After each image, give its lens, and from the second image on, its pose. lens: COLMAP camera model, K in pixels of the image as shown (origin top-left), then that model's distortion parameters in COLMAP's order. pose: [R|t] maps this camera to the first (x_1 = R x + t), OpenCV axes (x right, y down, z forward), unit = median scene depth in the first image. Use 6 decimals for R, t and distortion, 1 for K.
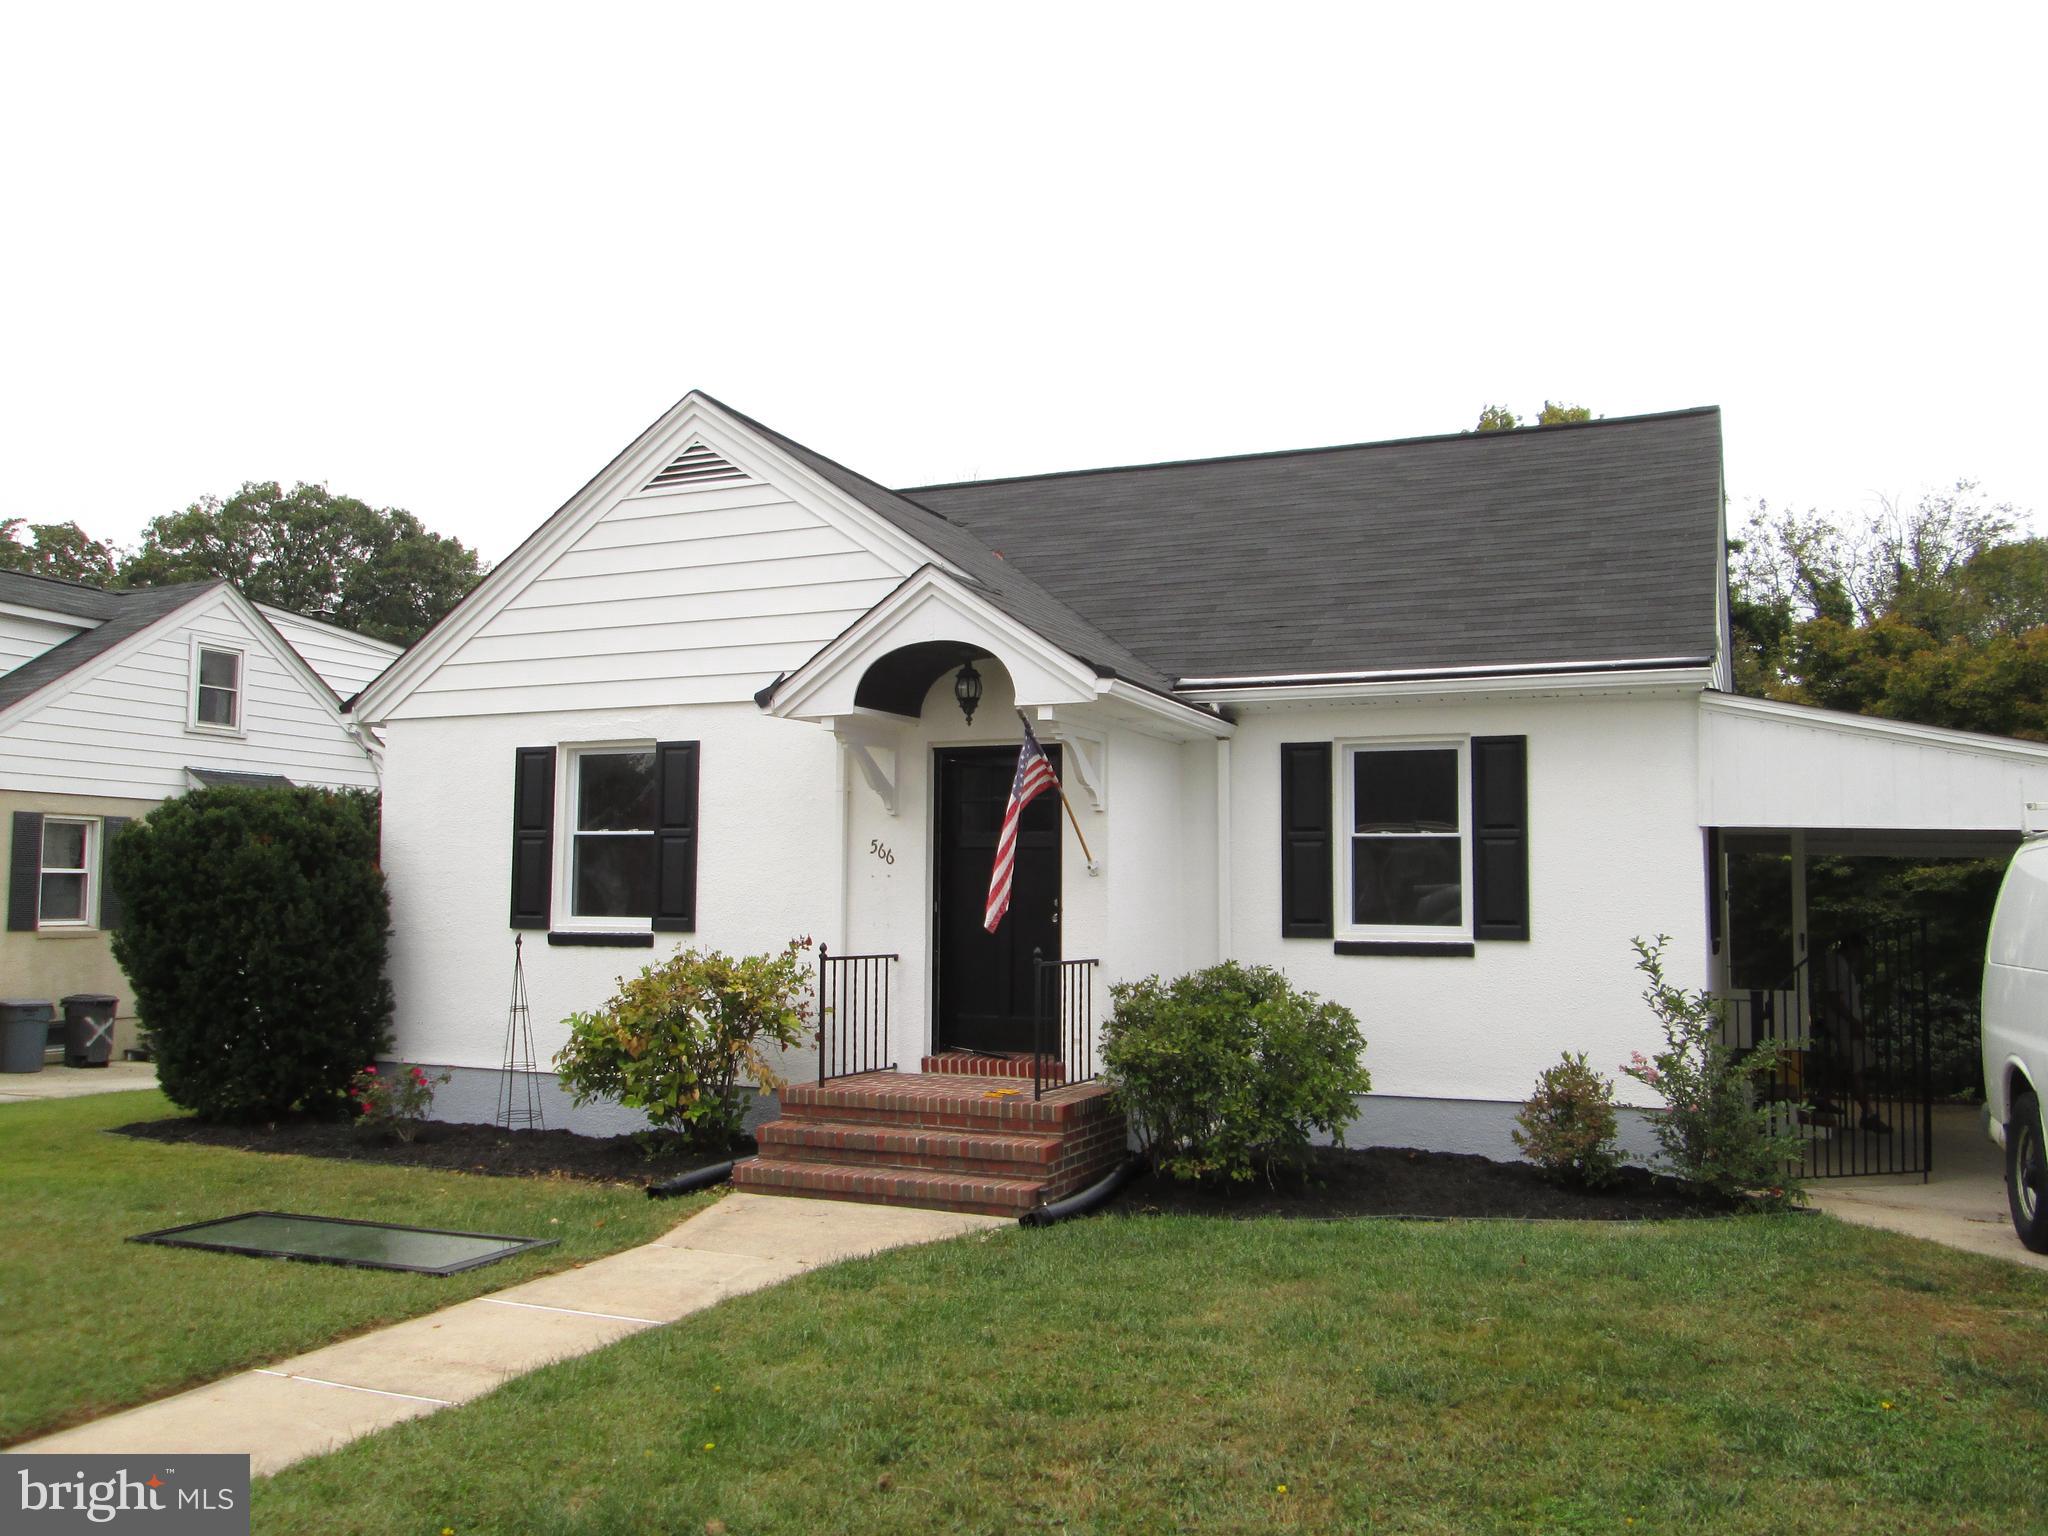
lens RADIAL K [[1694.0, 0, 1021.6], [0, 1694.0, 774.3], [0, 0, 1]] dist [-0.041376, -0.016469]
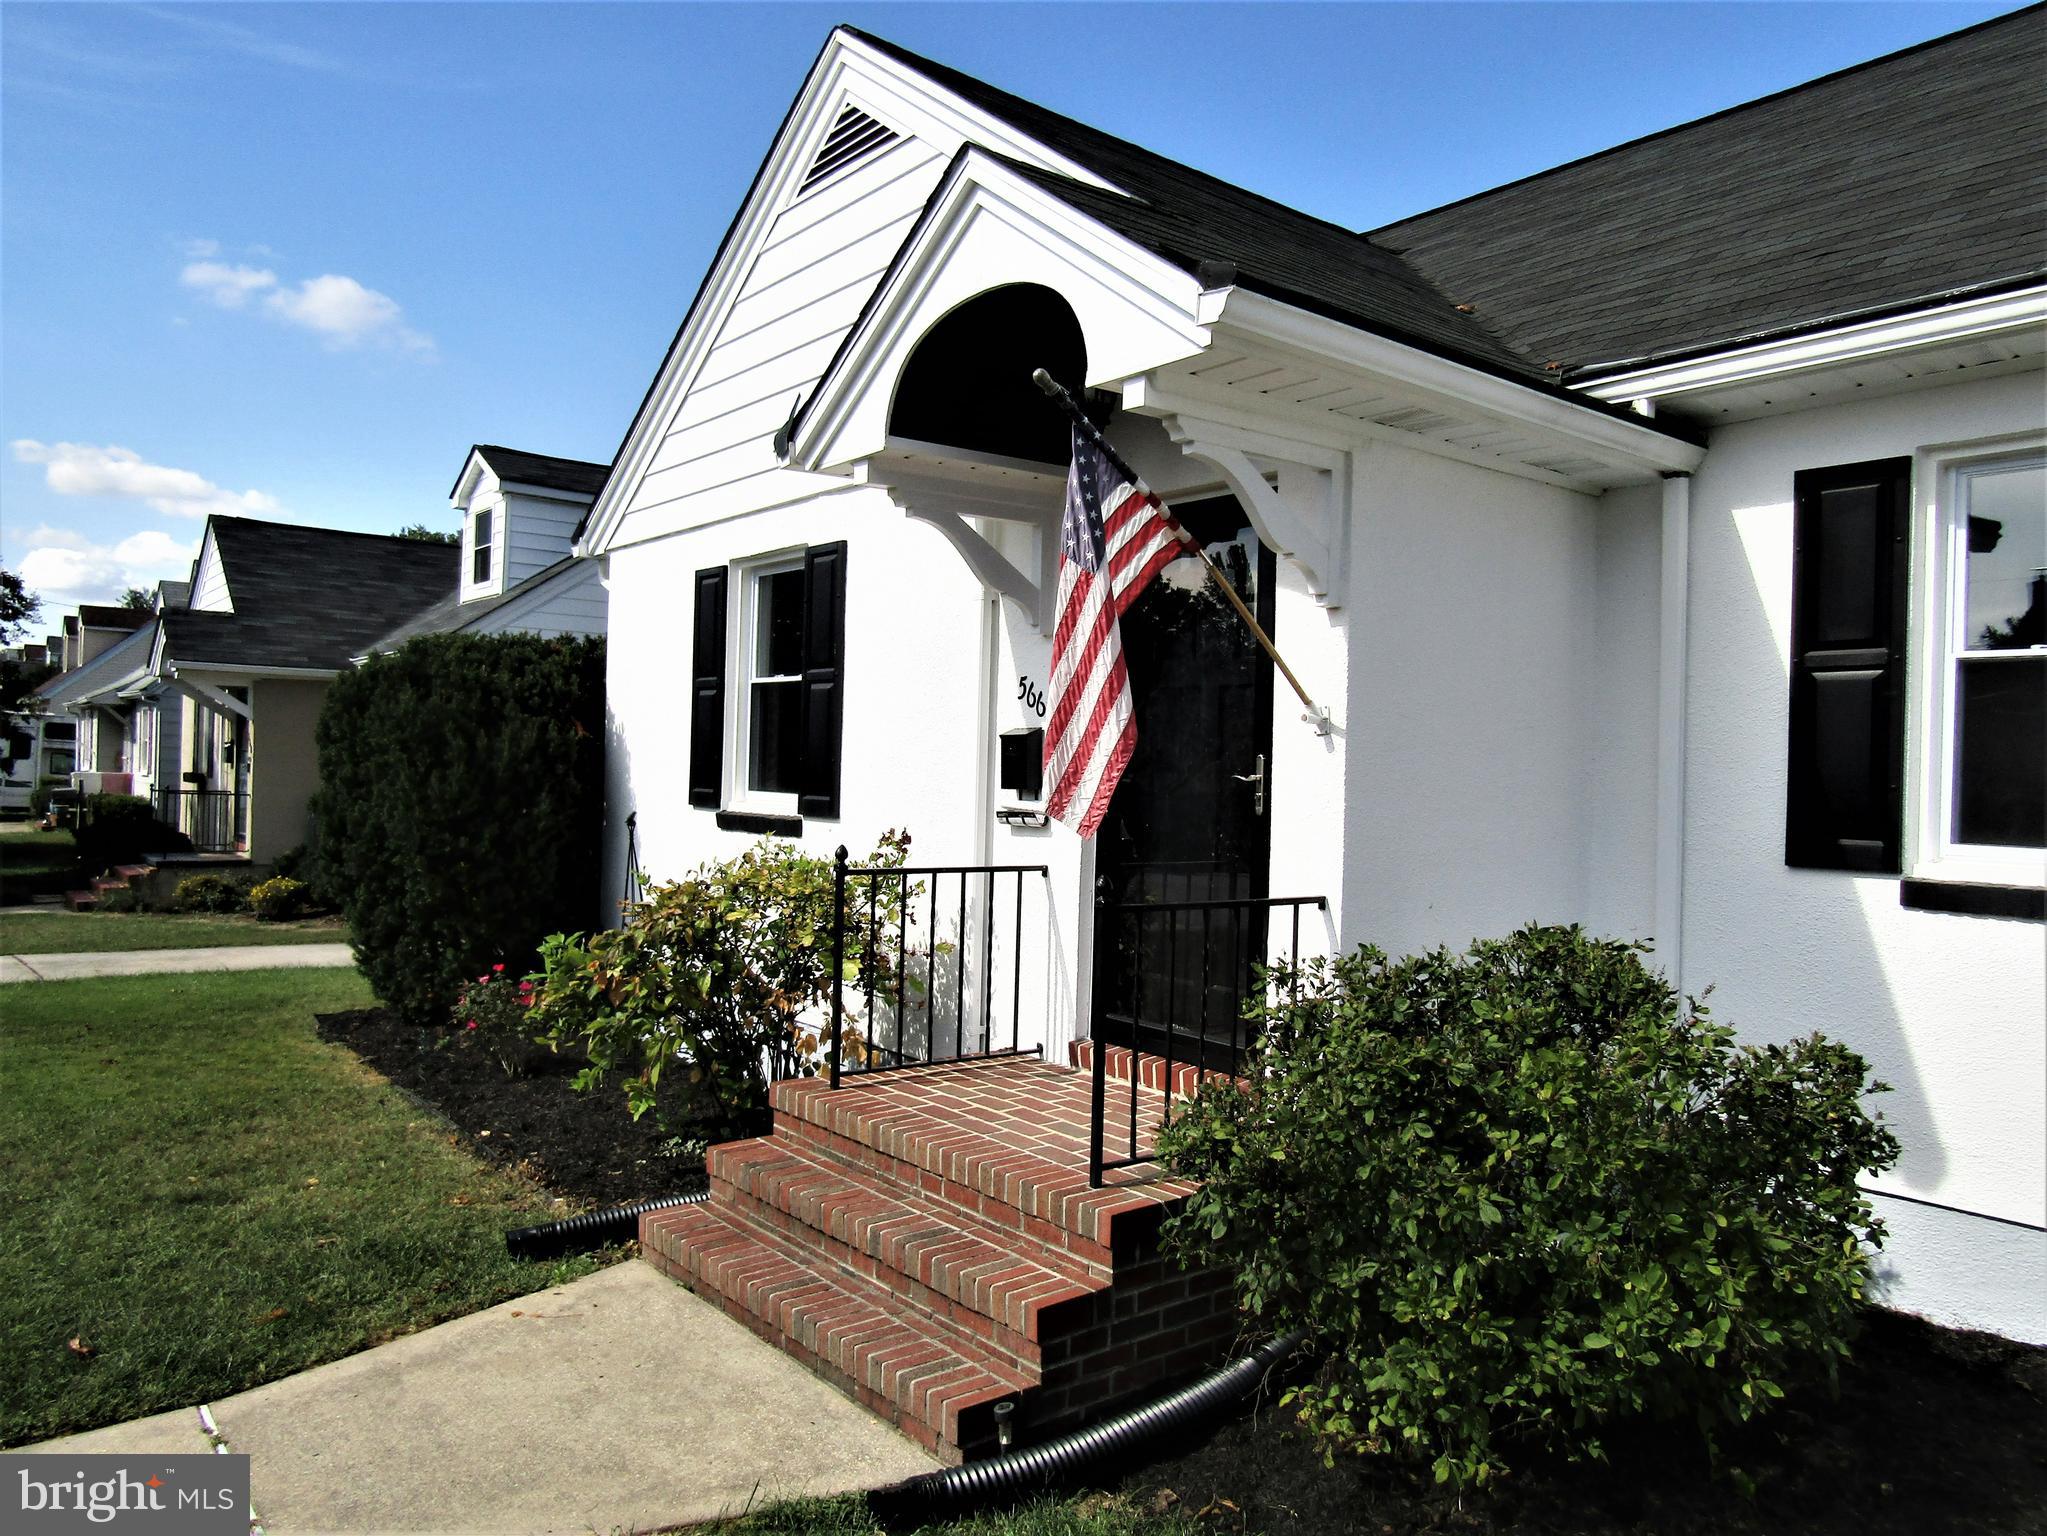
lens RADIAL K [[1442.2, 0, 1029.7], [0, 1442.2, 766.8], [0, 0, 1]] dist [-0.018370, 0.008984]
pose [[0.879976, 0.014533, -0.474796, 0.157151], [0.016476, 0.997997, 0.061084, 0.038277], [0.474733, -0.061575, 0.877973, 0.524043]]
